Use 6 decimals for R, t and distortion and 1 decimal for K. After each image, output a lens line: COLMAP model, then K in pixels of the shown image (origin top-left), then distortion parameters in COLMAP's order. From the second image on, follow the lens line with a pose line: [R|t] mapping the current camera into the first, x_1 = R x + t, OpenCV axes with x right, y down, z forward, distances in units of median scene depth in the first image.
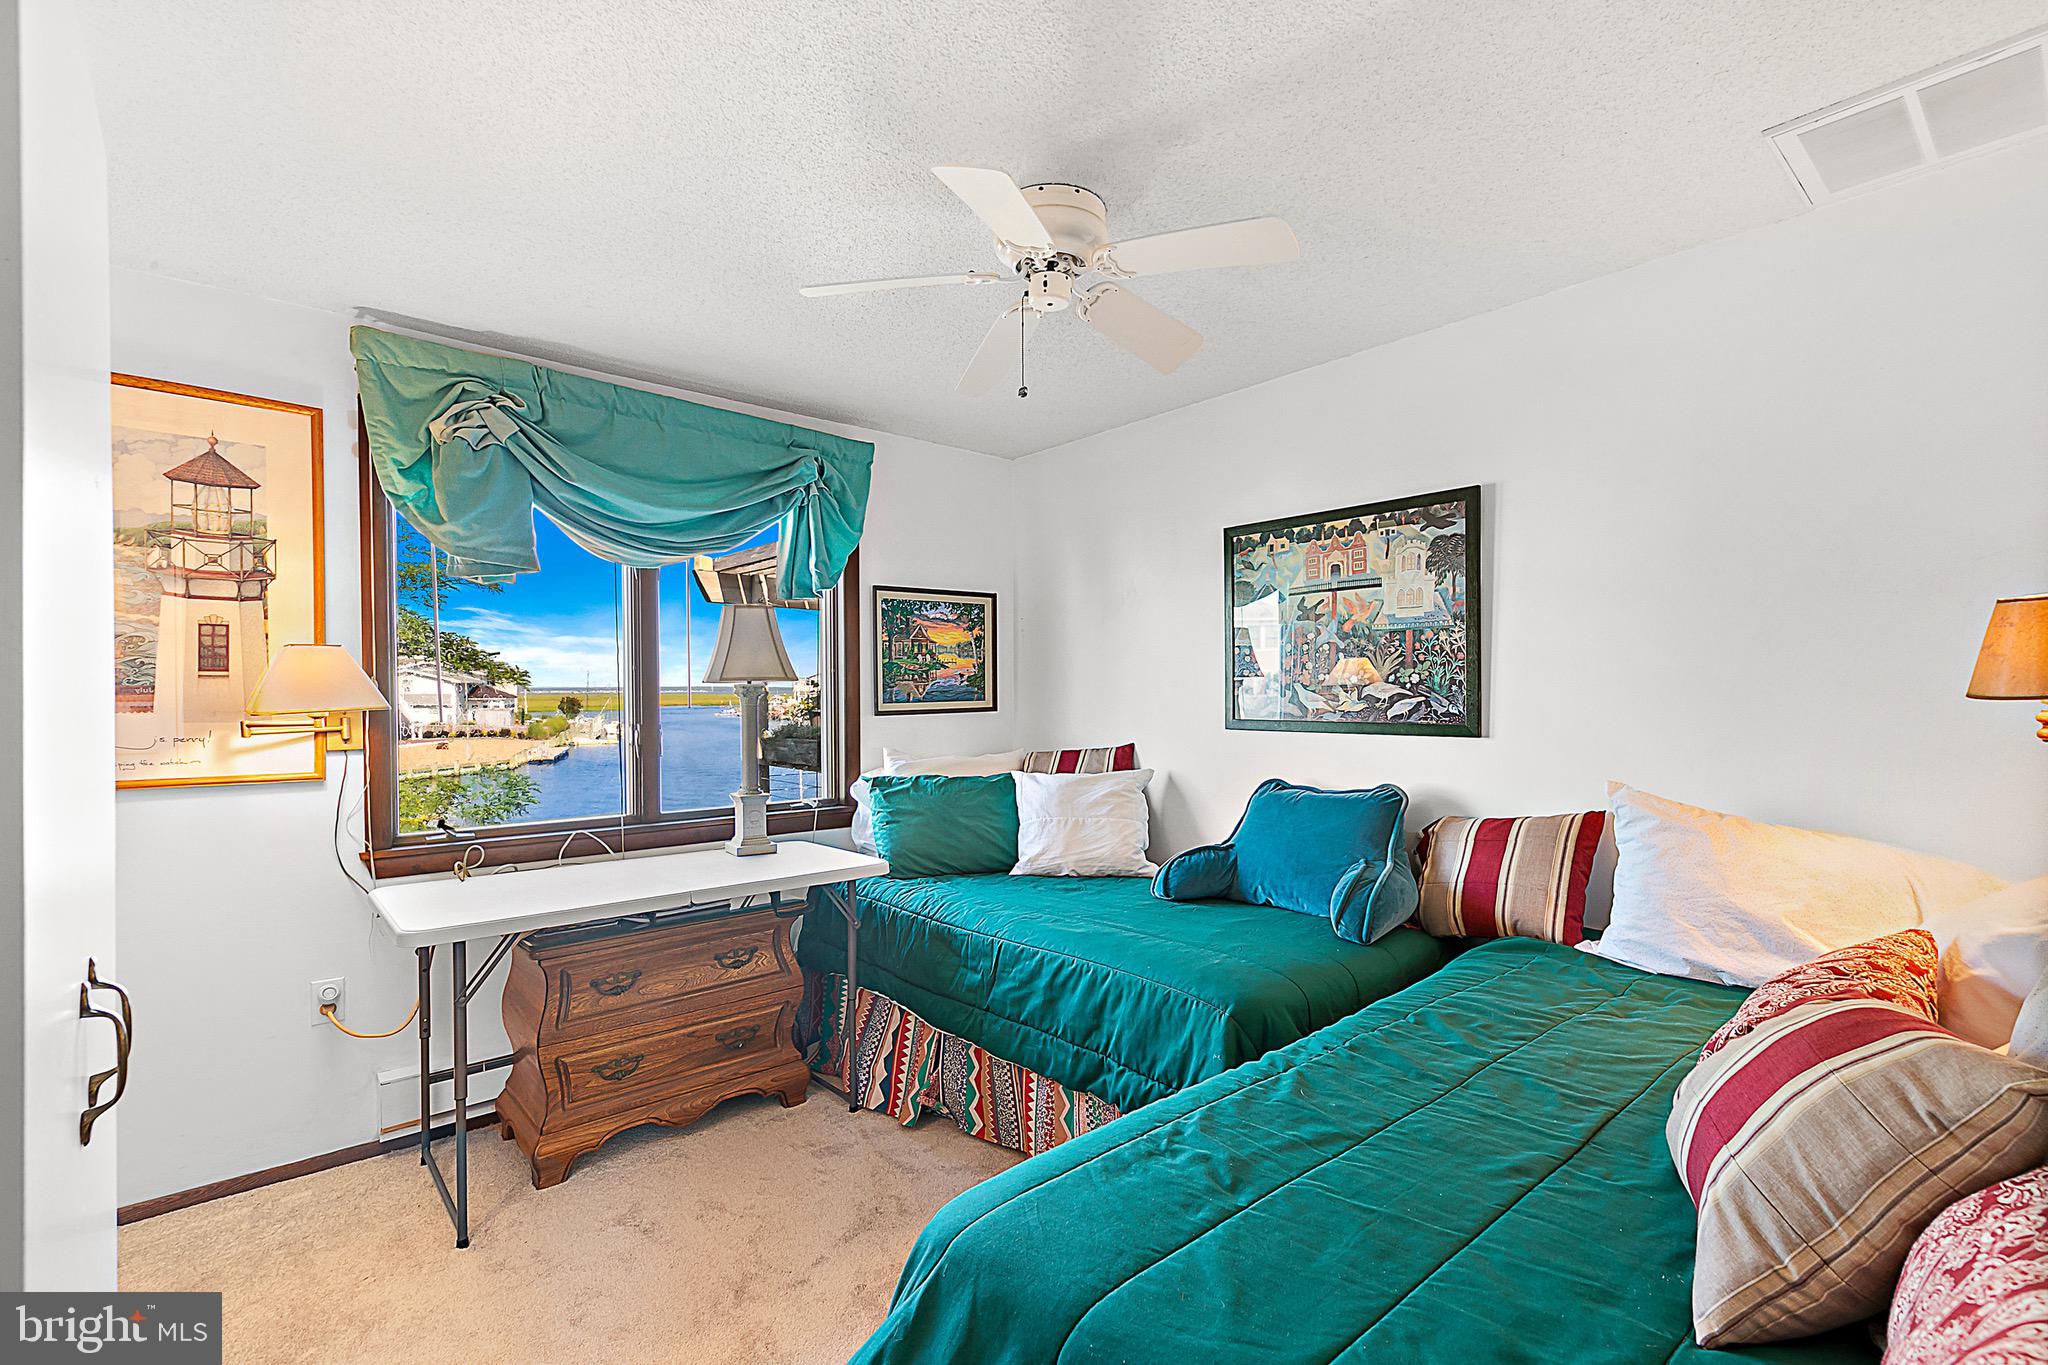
lens RADIAL K [[919.9, 0, 1018.9], [0, 919.9, 707.9], [0, 0, 1]] dist [0.003488, -0.000657]
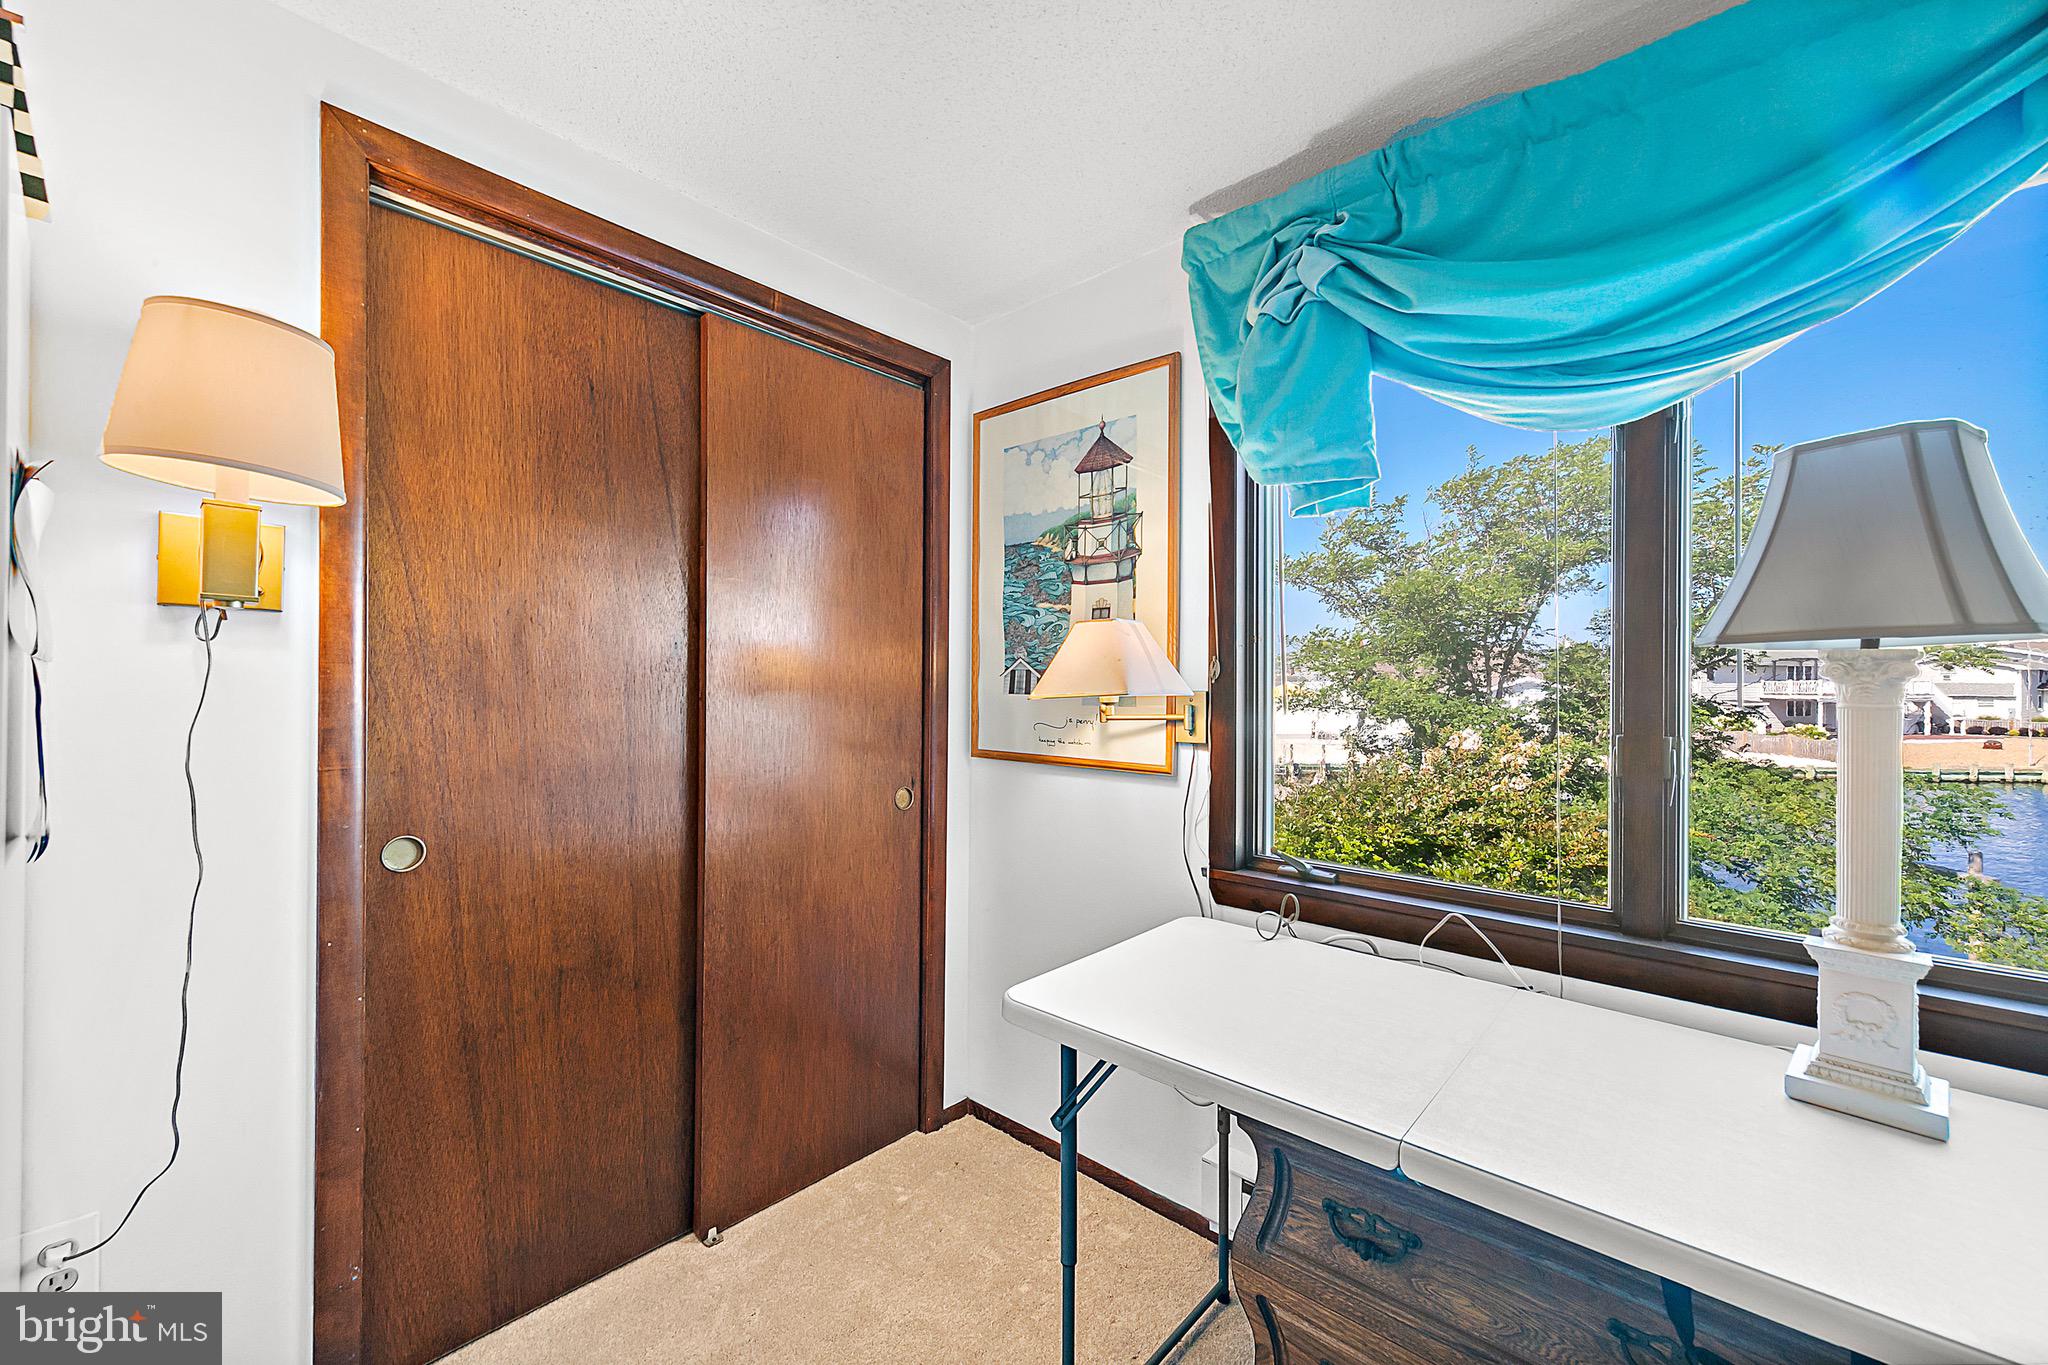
lens RADIAL K [[797.2, 0, 1036.0], [0, 797.2, 688.2], [0, 0, 1]] dist [0.007218, -0.000519]
pose [[0.129978, 0.009896, -0.991467, -0.017240], [-0.018662, 0.999797, 0.007533, -0.007504], [0.991341, 0.017524, 0.130136, 0.727919]]
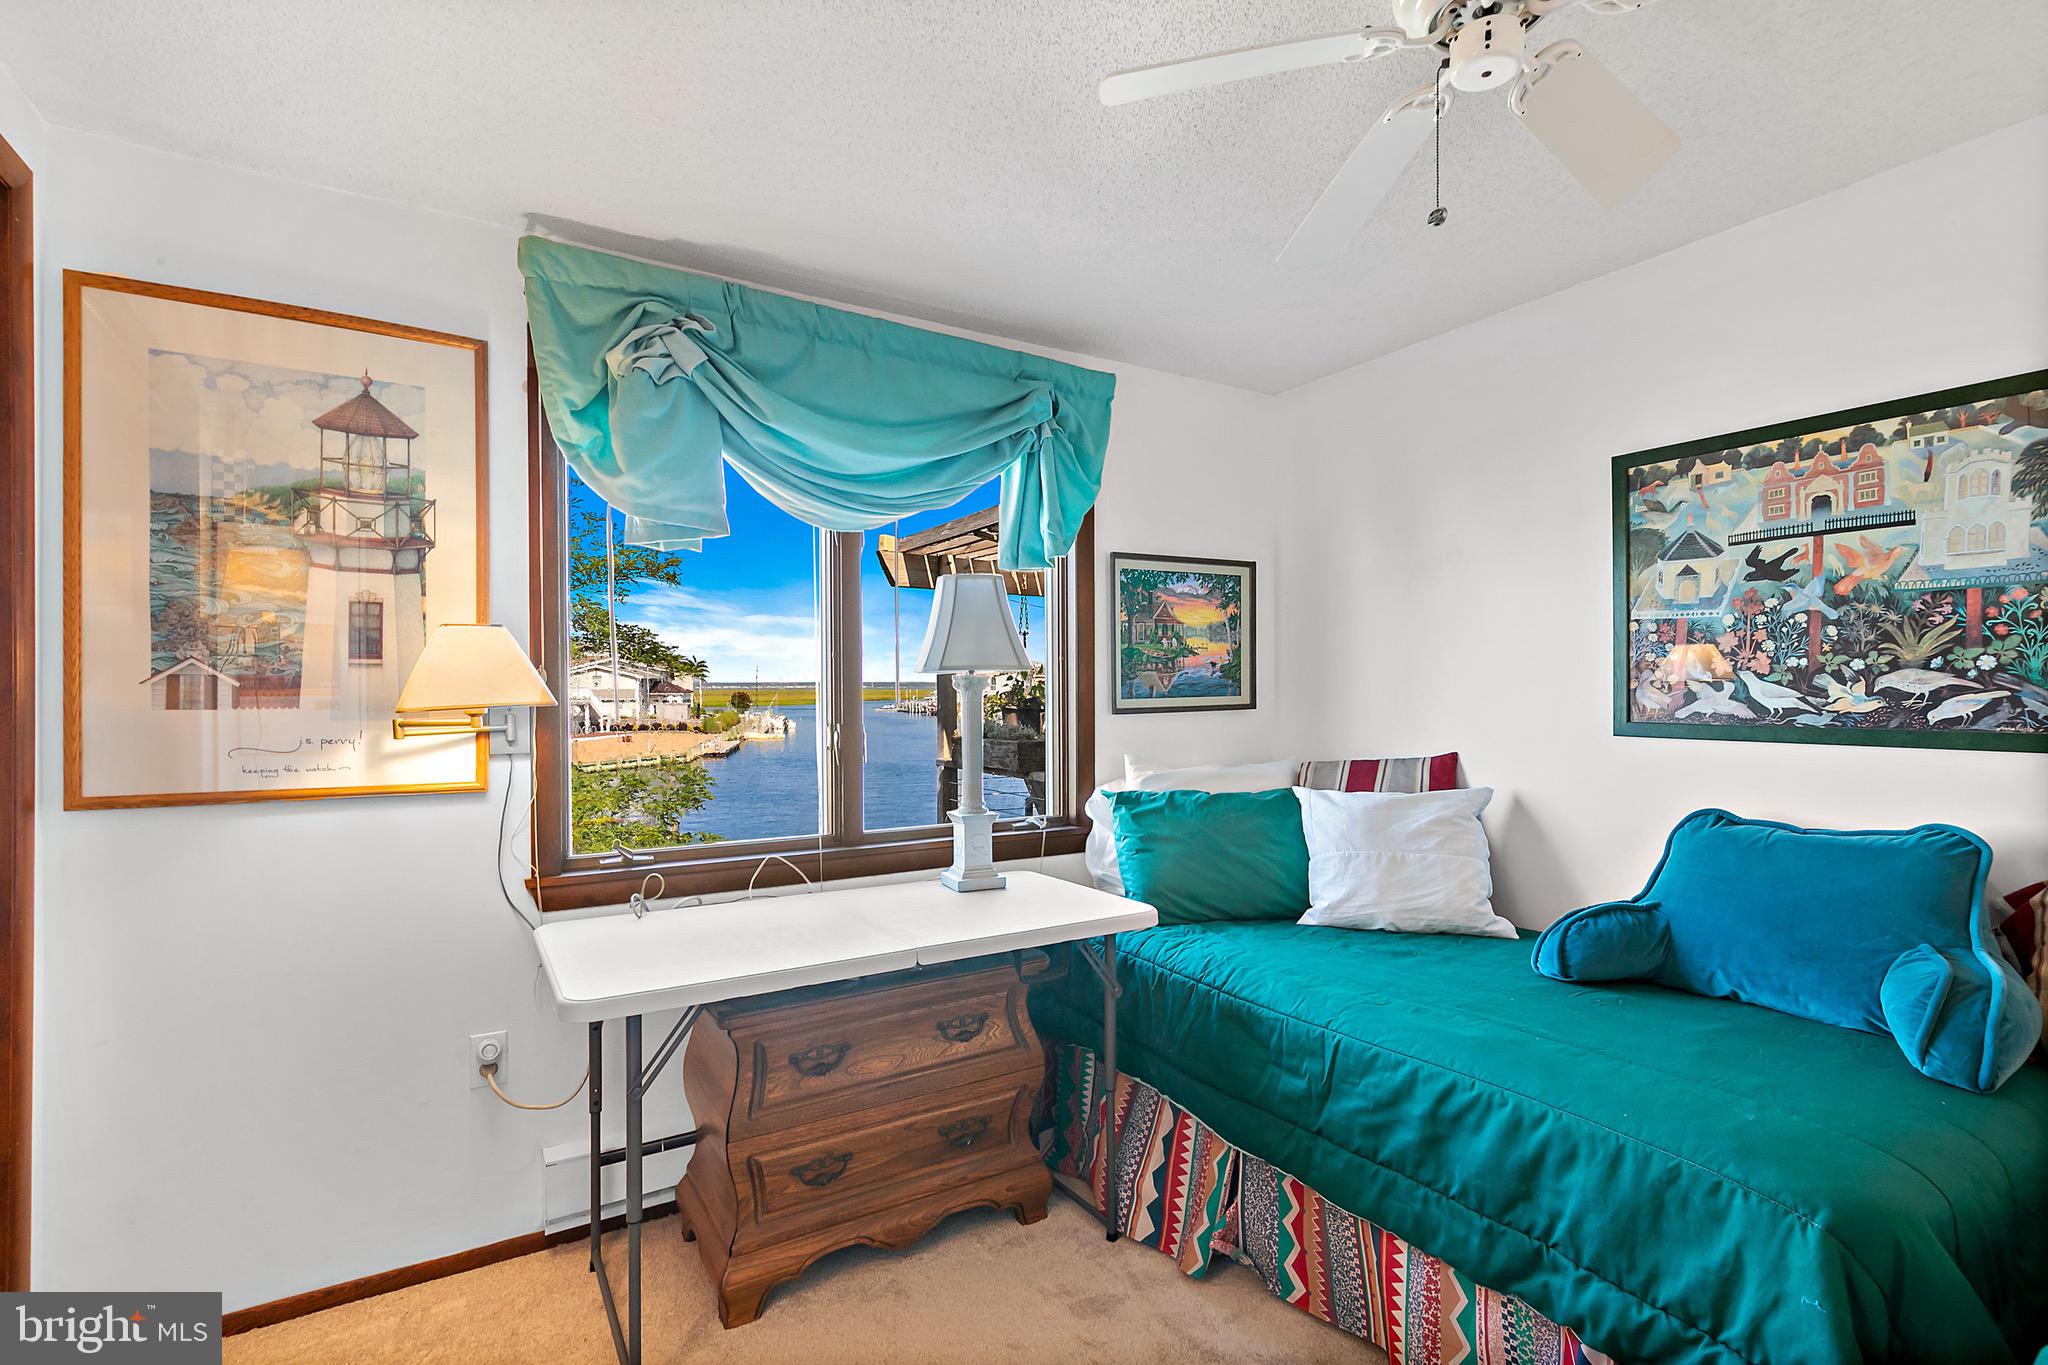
lens RADIAL K [[951.4, 0, 1012.9], [0, 951.4, 695.0], [0, 0, 1]] dist [0.004531, -0.001031]
pose [[0.984807, 0.001434, -0.173648, -0.134656], [-0.003017, 0.999956, -0.008851, -0.001154], [0.173628, 0.009241, 0.984768, 0.229048]]
